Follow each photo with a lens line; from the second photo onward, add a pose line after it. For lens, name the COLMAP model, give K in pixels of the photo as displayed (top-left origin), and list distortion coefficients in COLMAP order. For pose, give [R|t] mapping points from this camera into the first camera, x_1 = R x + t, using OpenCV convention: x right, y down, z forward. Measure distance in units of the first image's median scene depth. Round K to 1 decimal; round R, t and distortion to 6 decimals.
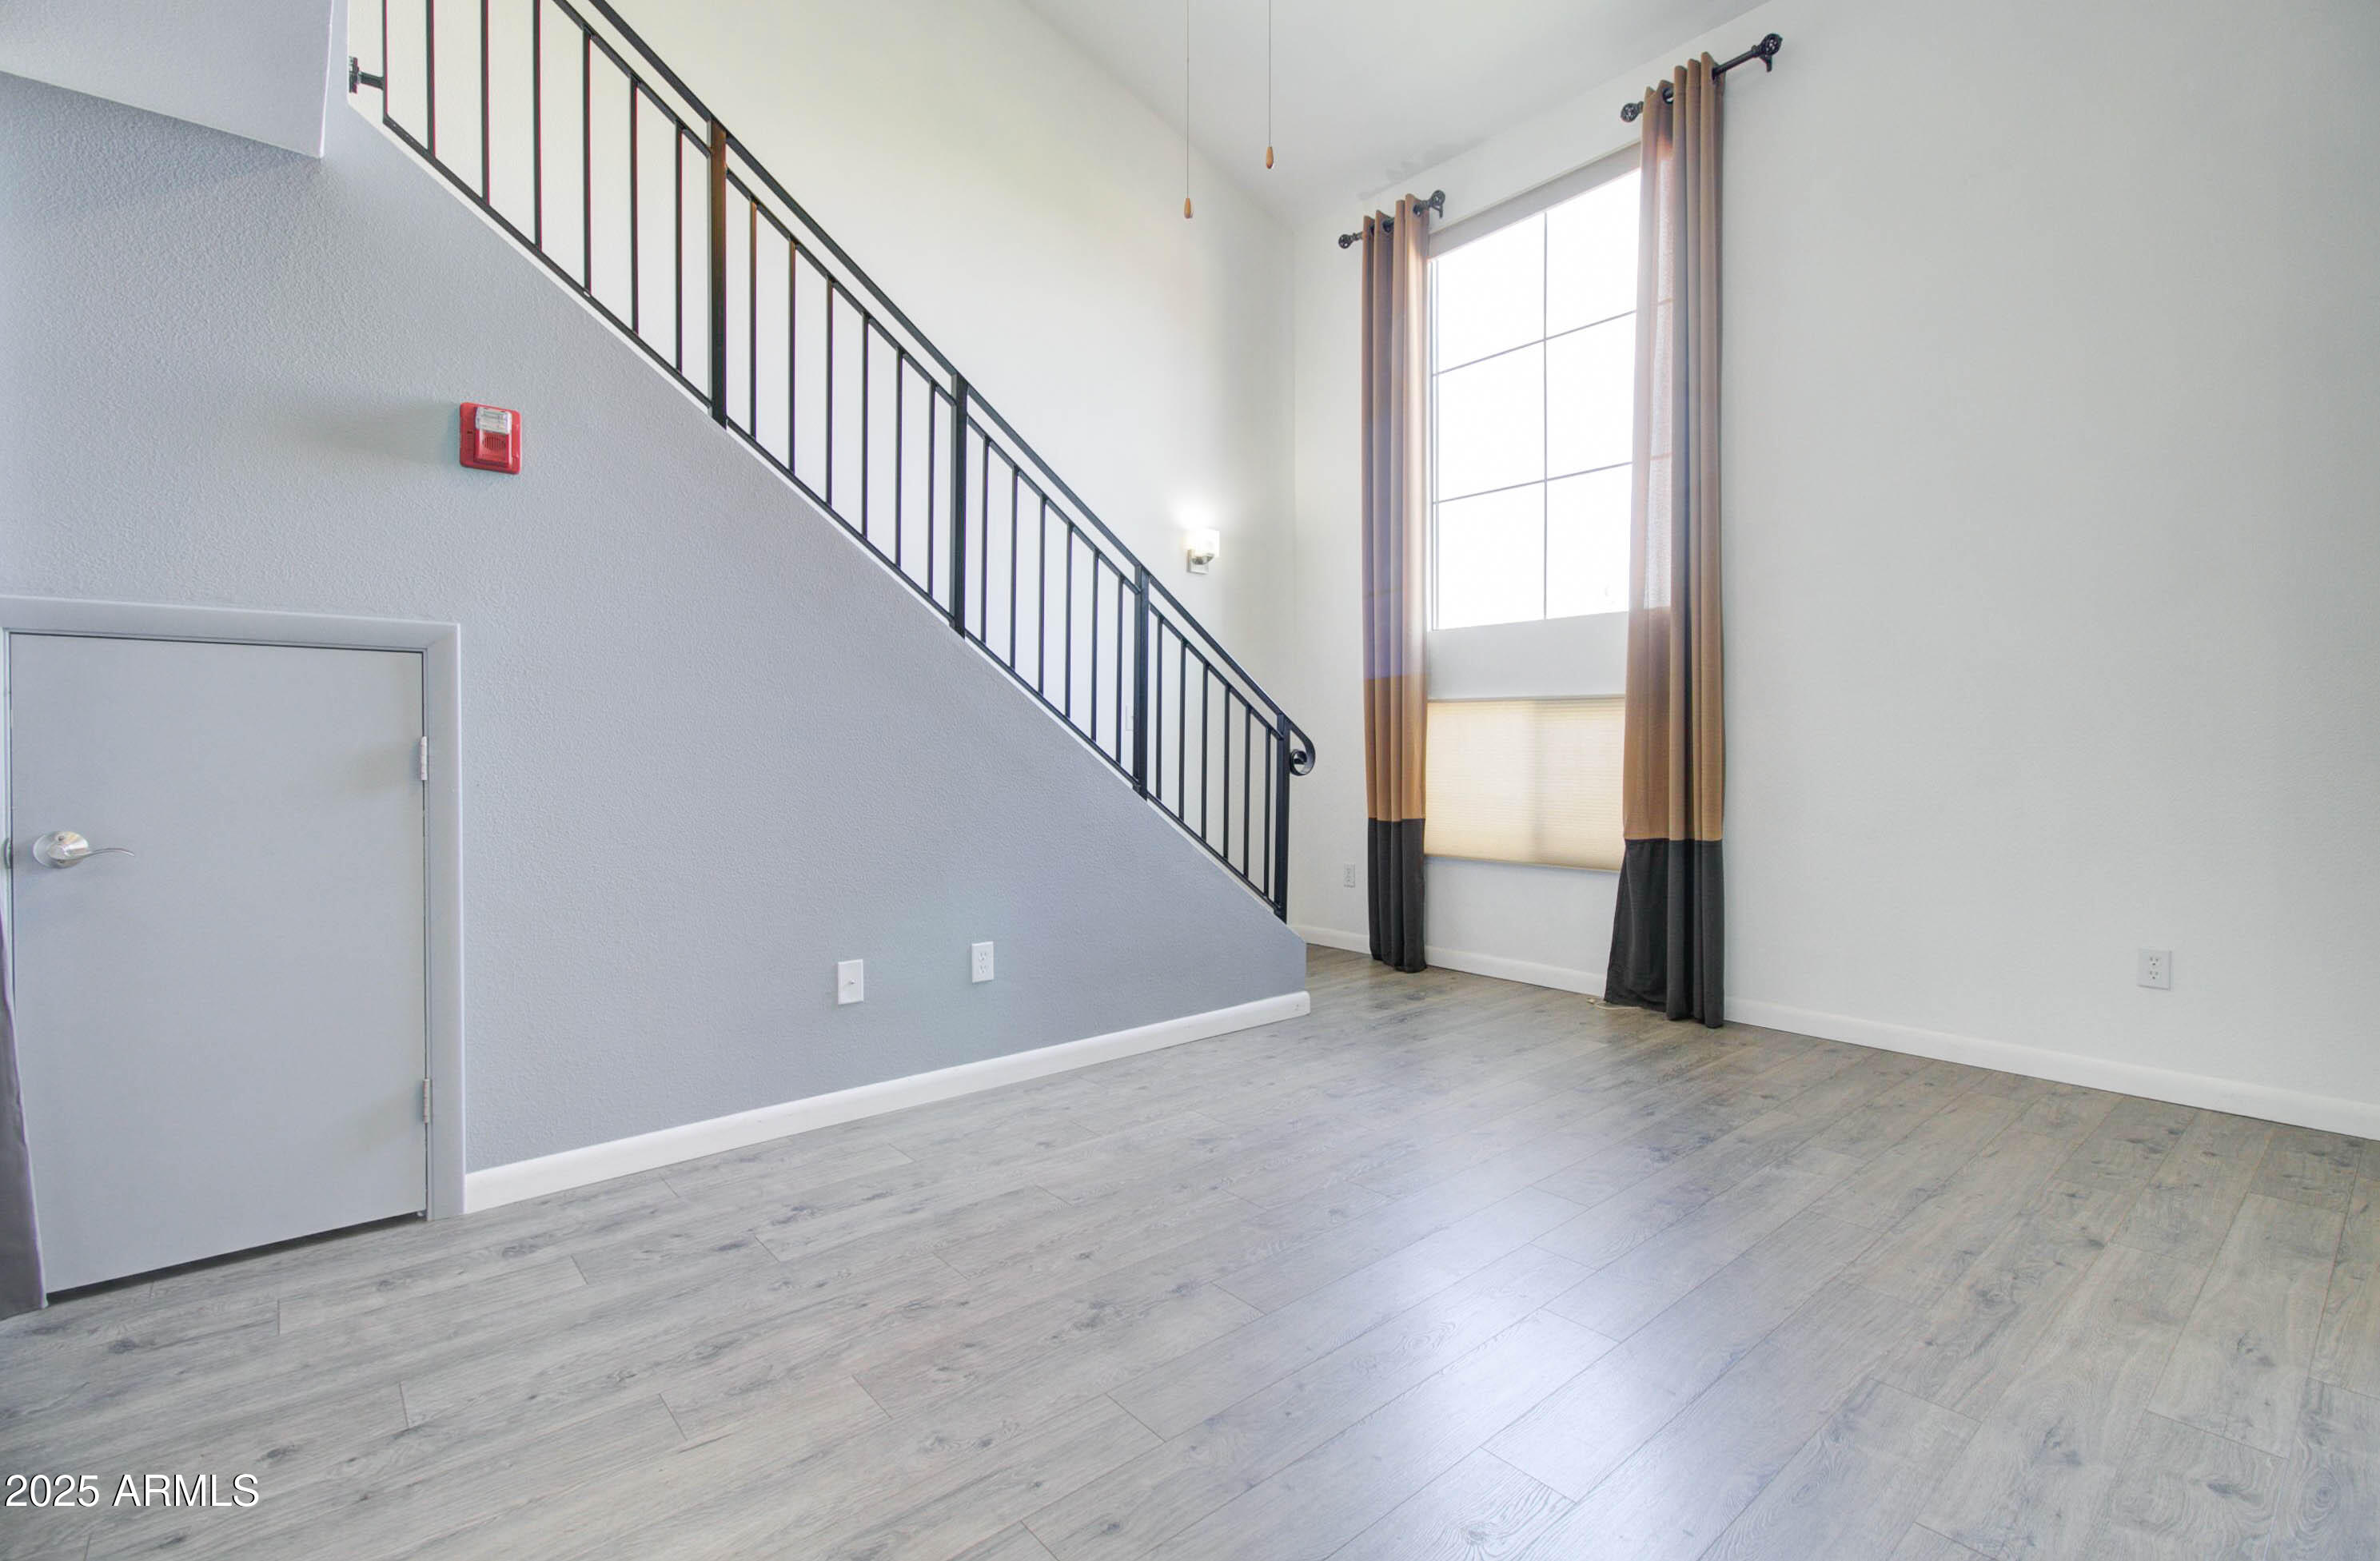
lens RADIAL K [[1085.8, 0, 1201.1], [0, 1085.8, 766.3], [0, 0, 1]] dist [-0.008102, -0.000387]
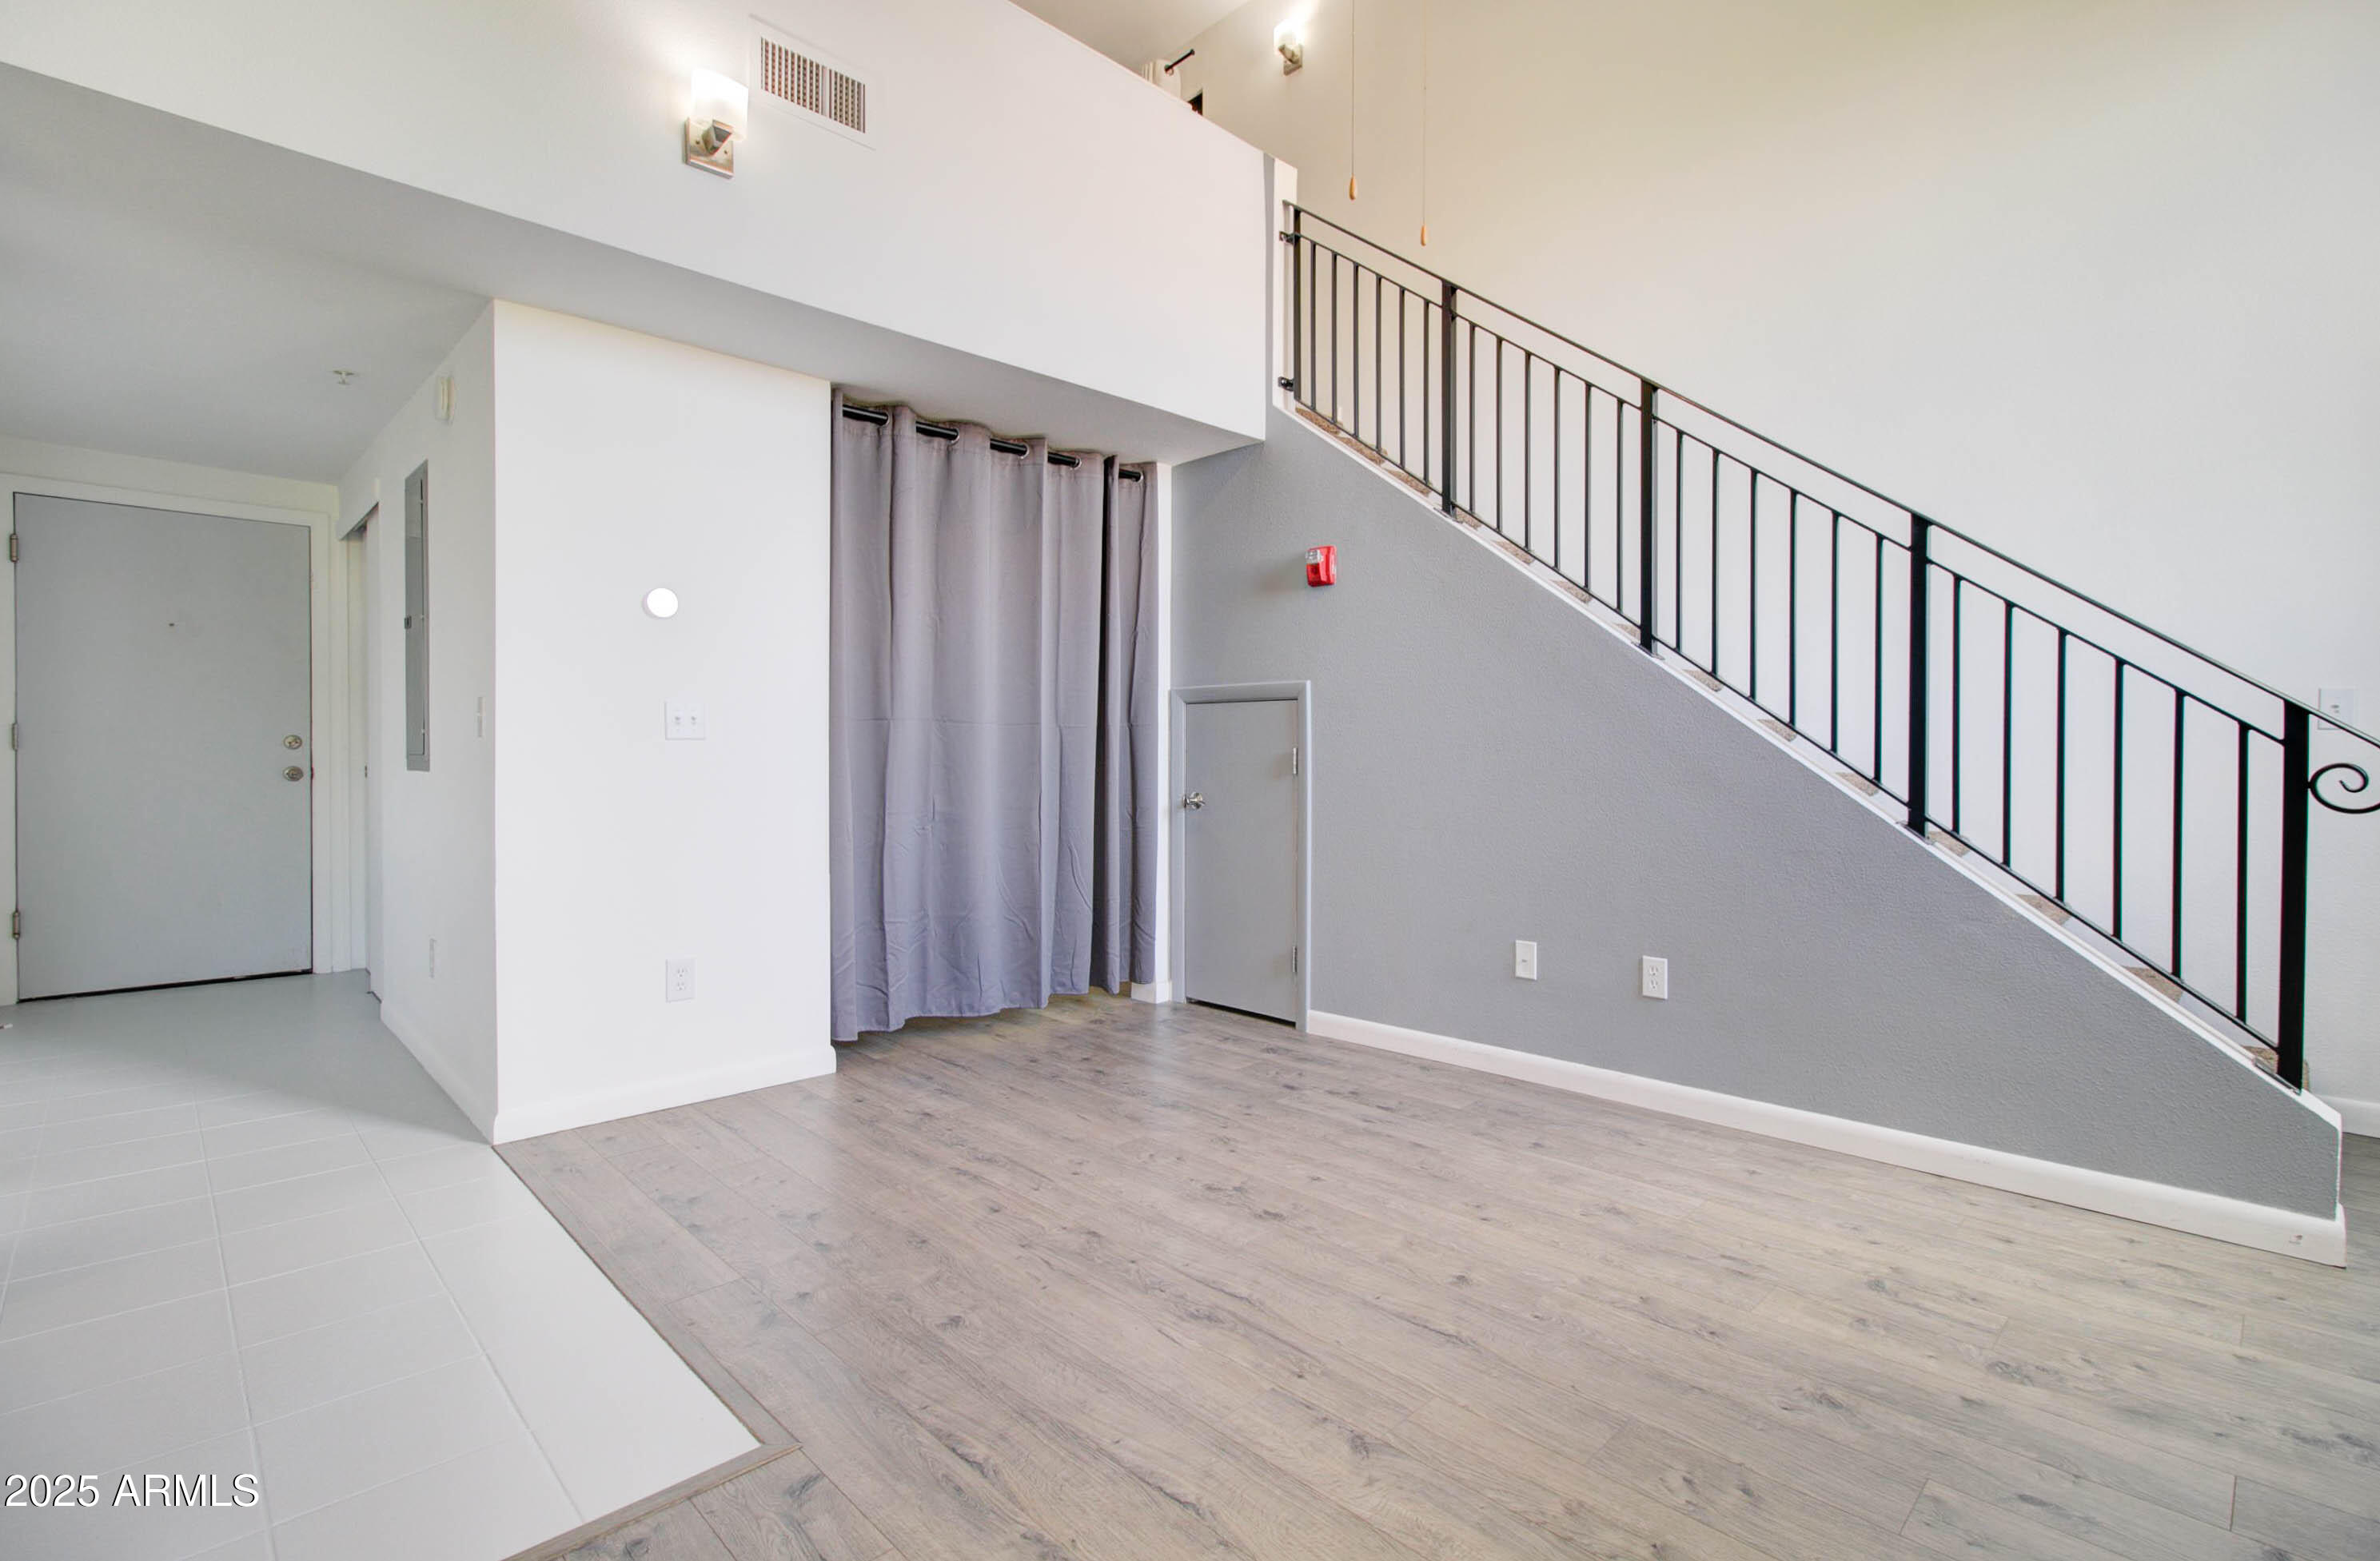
lens RADIAL K [[1085.8, 0, 1201.1], [0, 1085.8, 766.3], [0, 0, 1]] dist [-0.008102, -0.000387]
pose [[0.069665, 0.015163, -0.997455, 0.993242], [-0.013467, 0.999808, 0.014258, -0.022361], [0.997480, 0.012439, 0.069855, 0.715636]]
